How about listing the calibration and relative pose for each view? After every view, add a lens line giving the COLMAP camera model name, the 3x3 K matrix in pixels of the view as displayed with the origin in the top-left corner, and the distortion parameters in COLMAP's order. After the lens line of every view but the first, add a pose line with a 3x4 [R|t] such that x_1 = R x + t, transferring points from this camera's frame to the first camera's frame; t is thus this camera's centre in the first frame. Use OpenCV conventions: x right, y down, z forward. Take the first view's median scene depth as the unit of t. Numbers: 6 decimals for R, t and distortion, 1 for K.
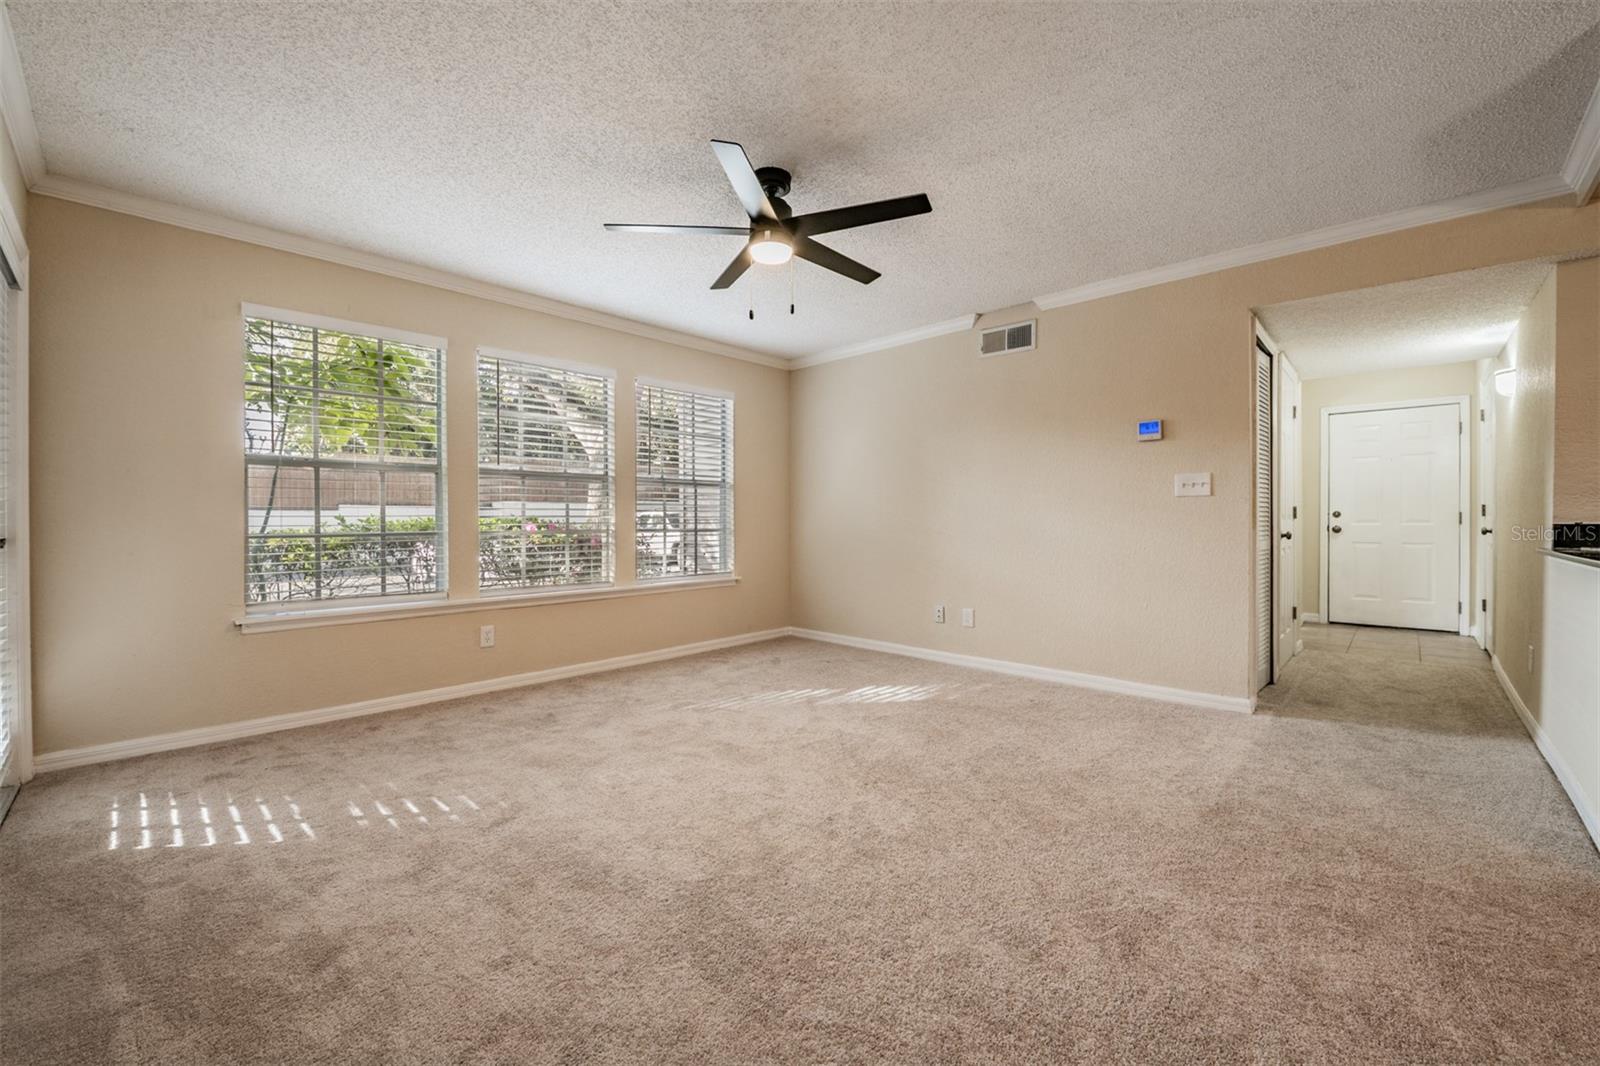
lens RADIAL K [[634.7, 0, 793.3], [0, 634.7, 523.7], [0, 0, 1]] dist [-0.014083, -0.001621]
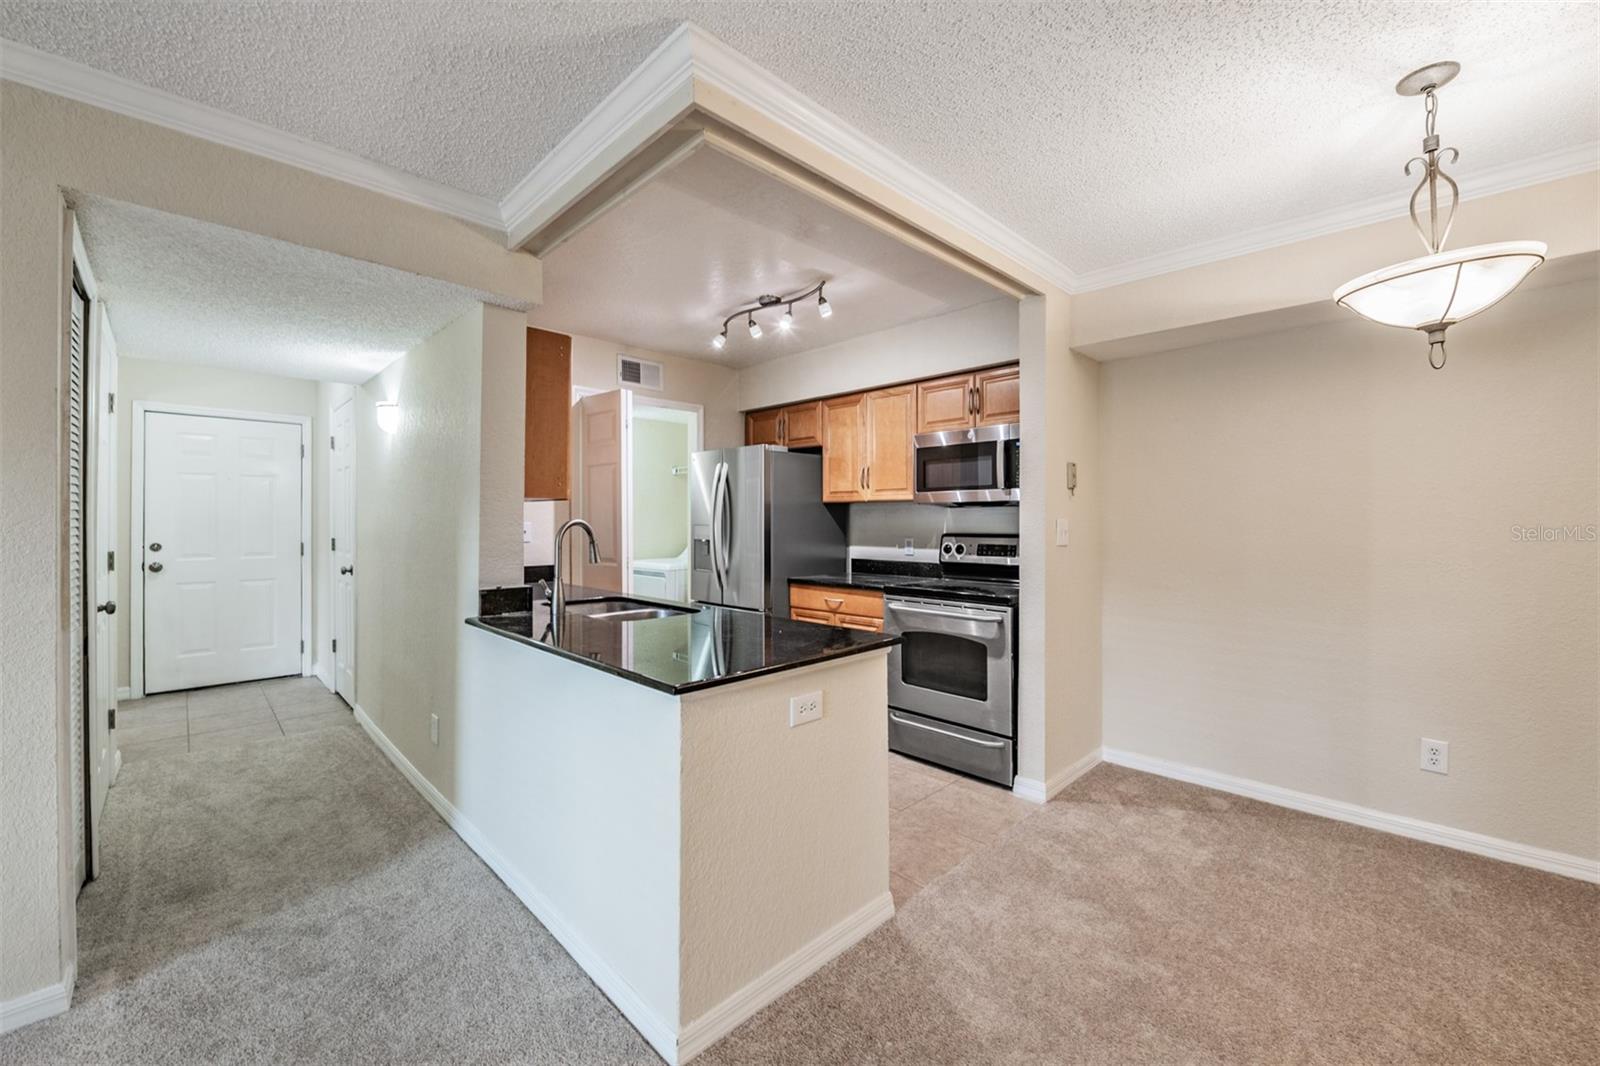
lens RADIAL K [[634.7, 0, 802.1], [0, 634.7, 516.1], [0, 0, 1]] dist [-0.014083, -0.001621]
pose [[0.011585, 0.007128, 0.999907, 0.210431], [0.004804, 0.999963, -0.007184, -0.065954], [-0.999921, 0.004887, 0.011551, 0.349384]]
